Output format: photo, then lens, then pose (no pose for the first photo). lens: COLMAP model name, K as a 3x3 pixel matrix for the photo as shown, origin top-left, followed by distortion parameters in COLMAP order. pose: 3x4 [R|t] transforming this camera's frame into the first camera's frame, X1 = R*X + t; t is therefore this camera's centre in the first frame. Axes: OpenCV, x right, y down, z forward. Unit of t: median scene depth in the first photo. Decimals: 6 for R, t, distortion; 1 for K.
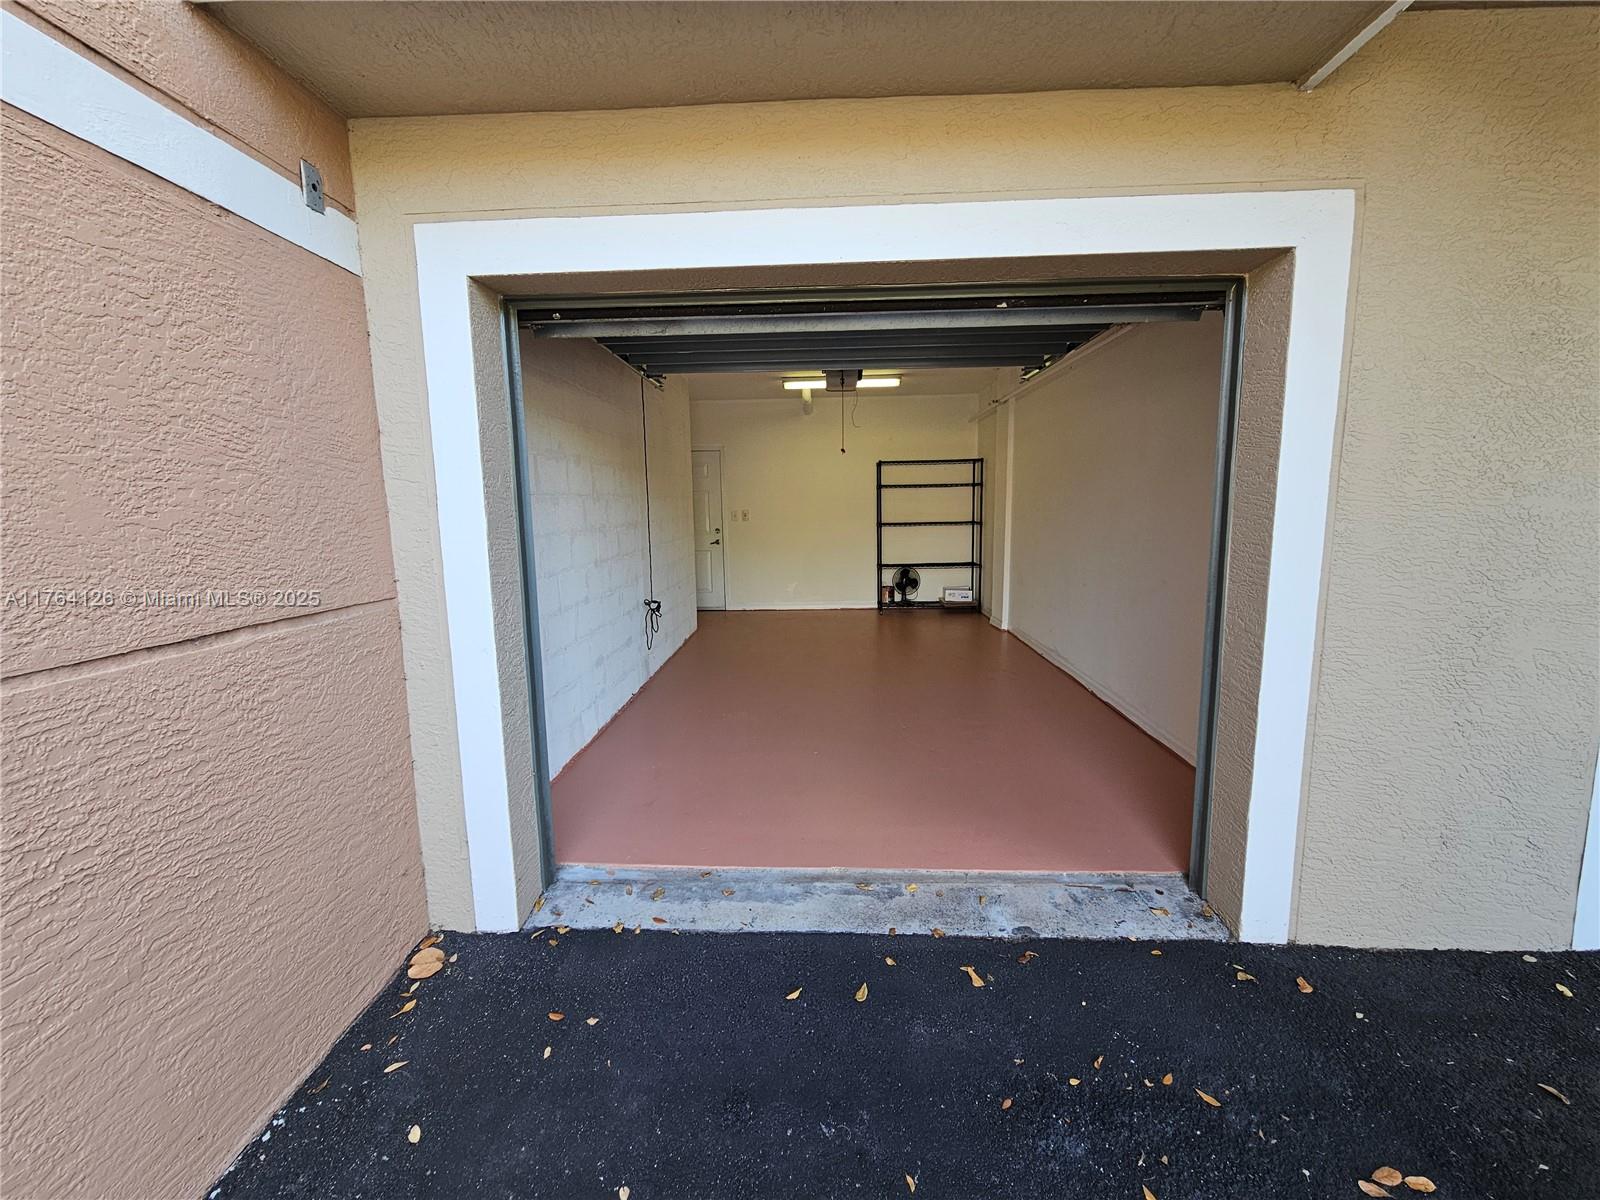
lens RADIAL K [[656.3, 0, 793.9], [0, 656.3, 595.7], [0, 0, 1]] dist [0.001334, 0.000192]
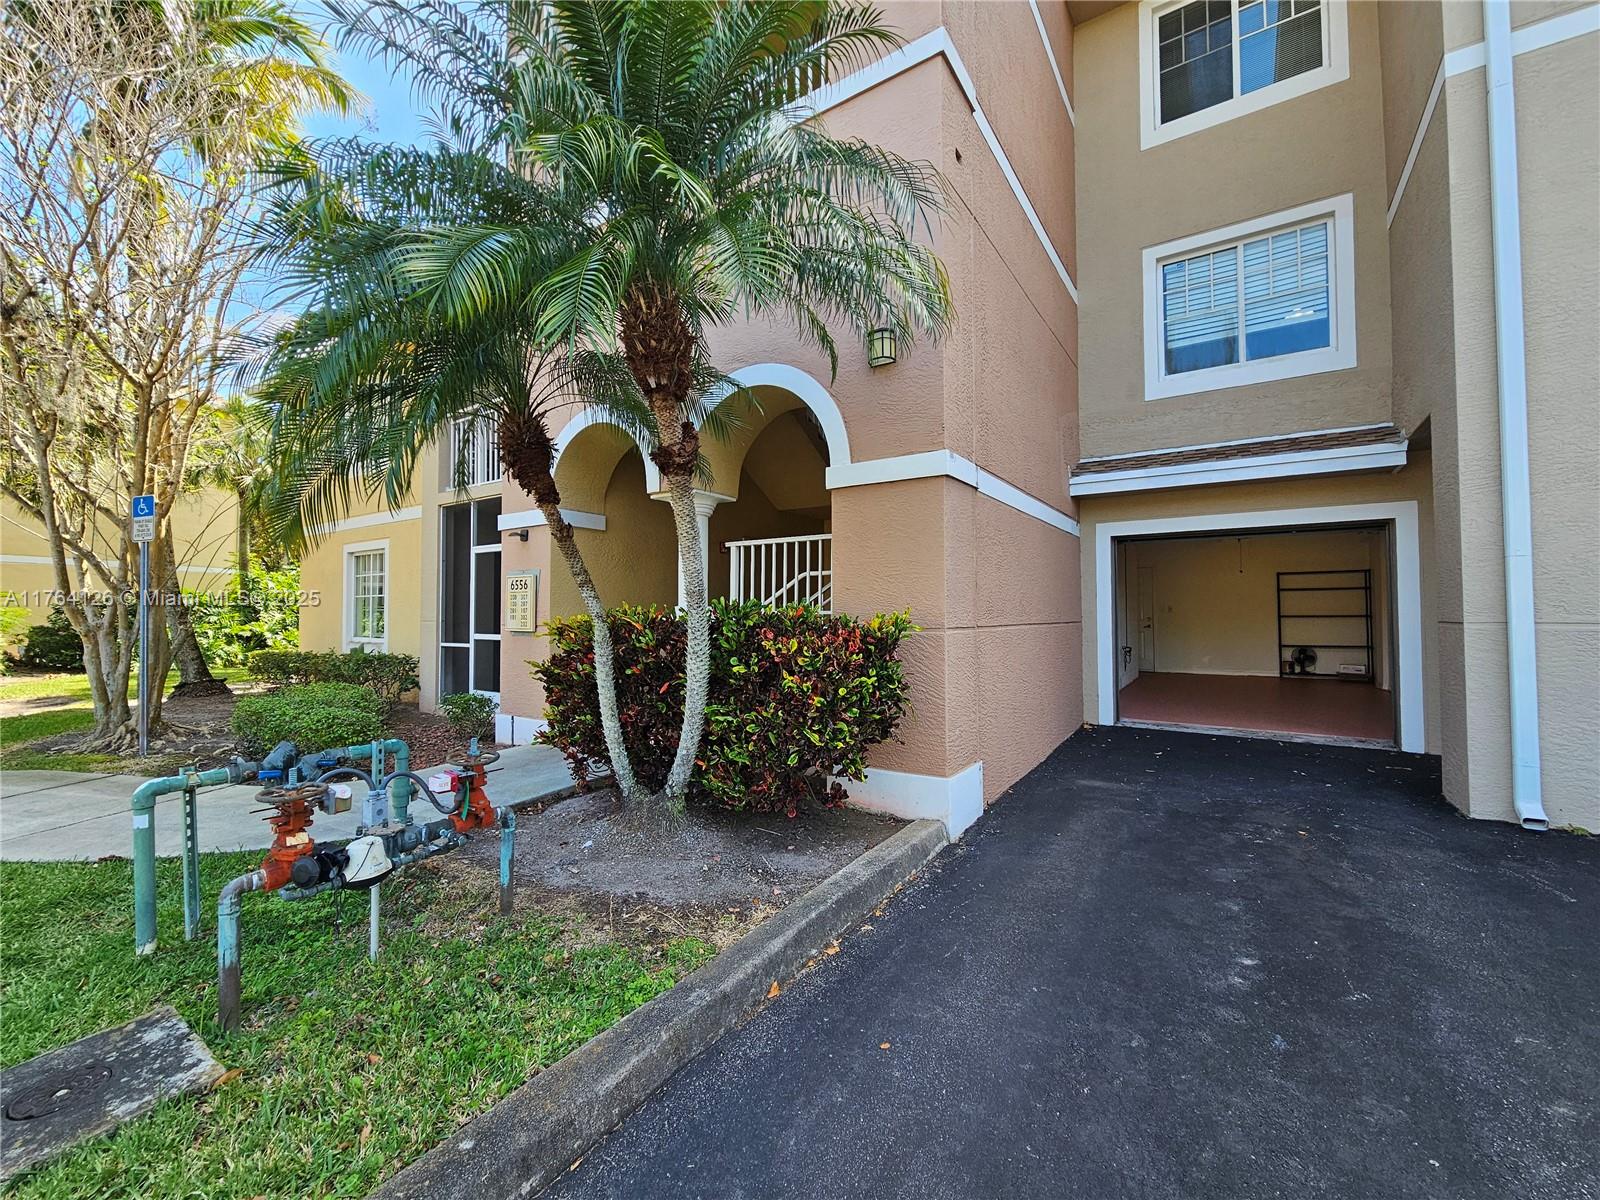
lens RADIAL K [[656.3, 0, 793.9], [0, 656.3, 595.7], [0, 0, 1]] dist [0.001334, 0.000192]
pose [[0.849457, 0.000549, -0.527658, -0.011924], [-0.082458, 0.987852, -0.131718, 0.120831], [0.521176, 0.155398, 0.839182, -0.744134]]
